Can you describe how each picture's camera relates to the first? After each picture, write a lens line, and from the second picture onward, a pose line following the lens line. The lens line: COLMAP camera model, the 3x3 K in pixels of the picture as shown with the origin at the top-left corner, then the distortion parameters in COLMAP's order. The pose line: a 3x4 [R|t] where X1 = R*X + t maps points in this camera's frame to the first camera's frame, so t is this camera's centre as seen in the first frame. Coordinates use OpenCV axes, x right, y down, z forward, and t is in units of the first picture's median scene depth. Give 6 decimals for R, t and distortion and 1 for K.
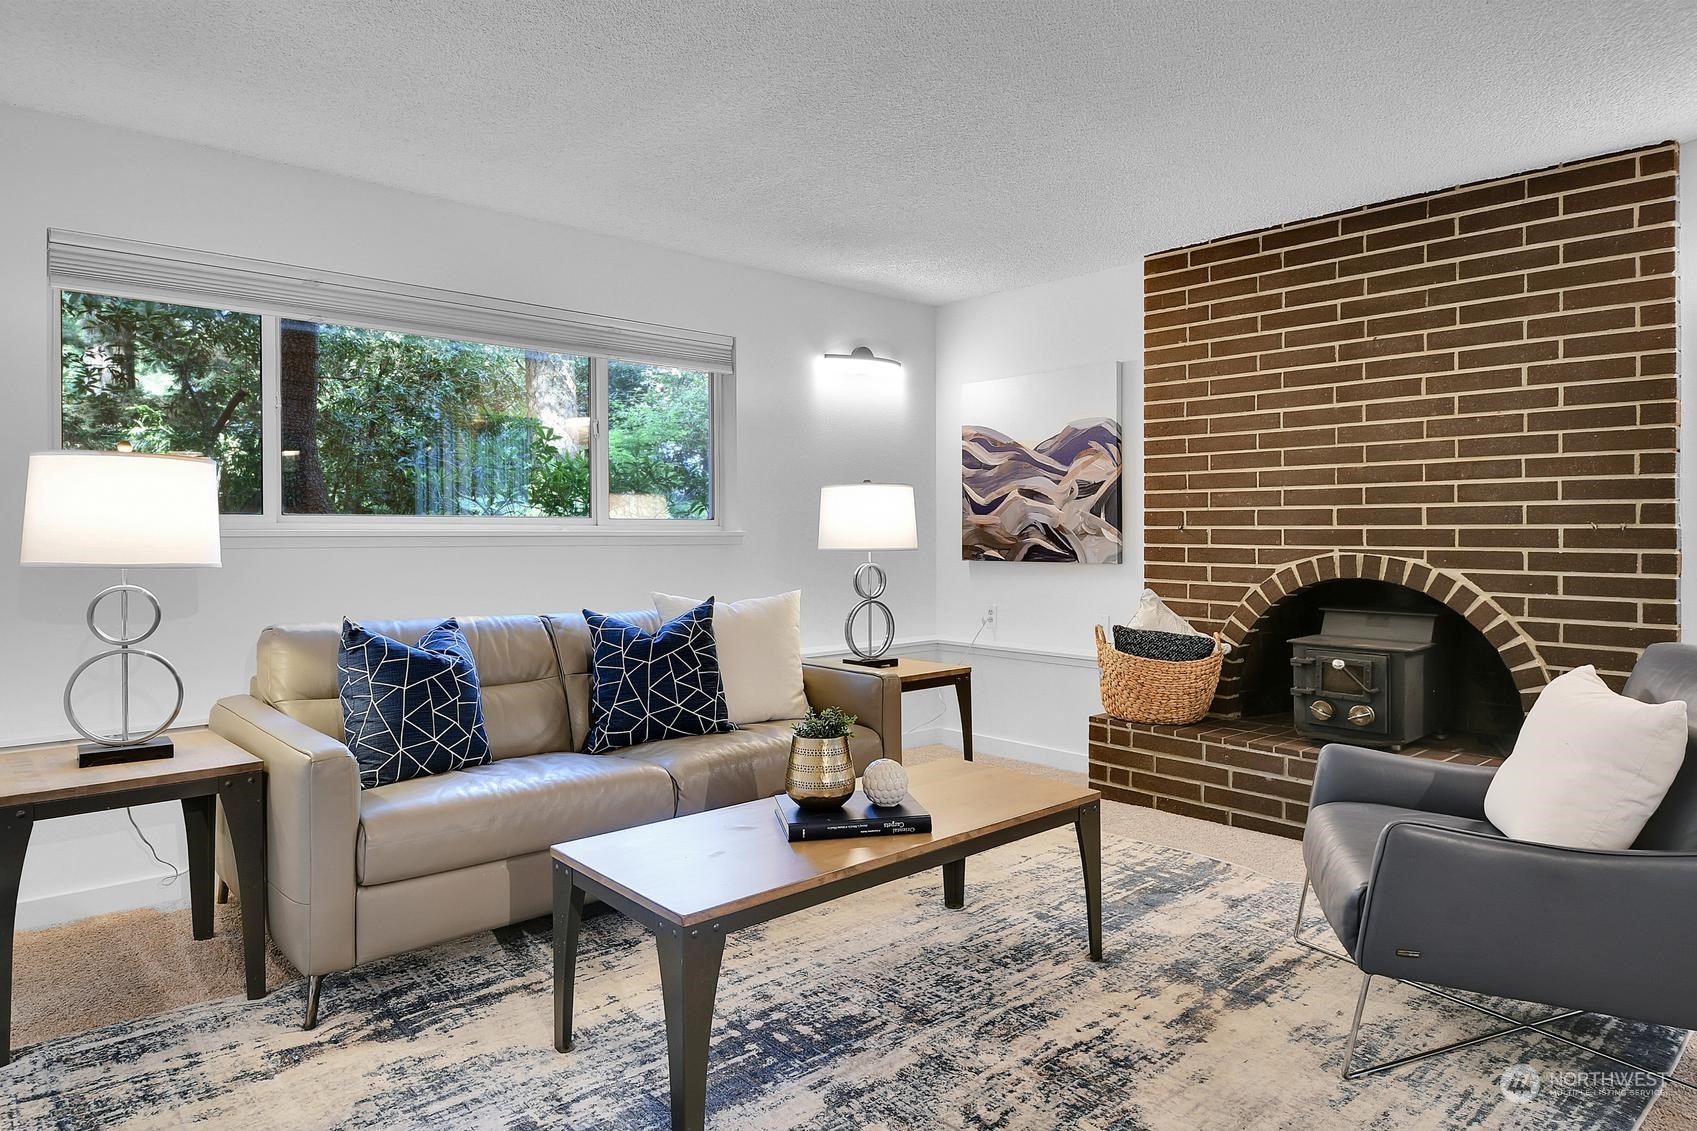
lens RADIAL K [[1070.1, 0, 849.5], [0, 1070.1, 552.7], [0, 0, 1]] dist [0.004395, -0.004742]
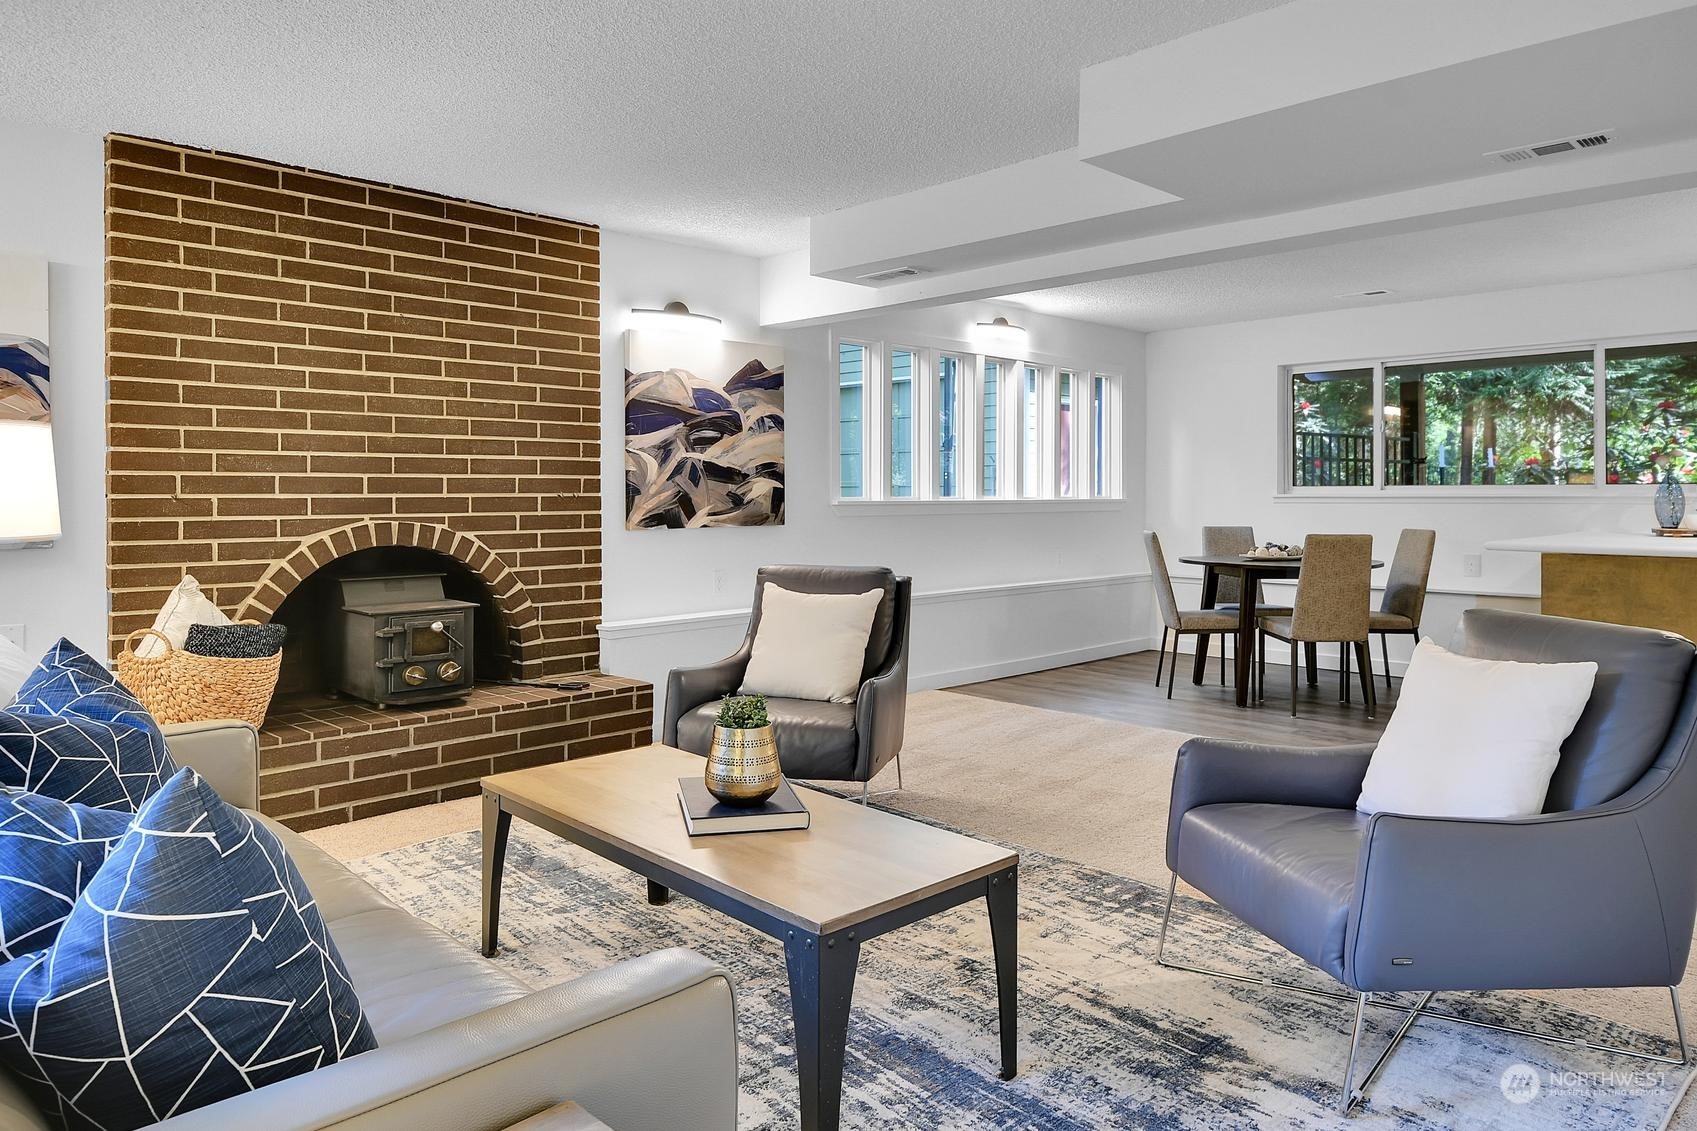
lens RADIAL K [[1160.6, 0, 819.4], [0, 1160.6, 504.0], [0, 0, 1]] dist [0.008287, 0.001561]
pose [[-0.056109, -0.017224, 0.998276, -0.663234], [0.015035, 0.999723, 0.018094, -0.029779], [-0.998311, 0.016024, -0.055835, 0.652790]]
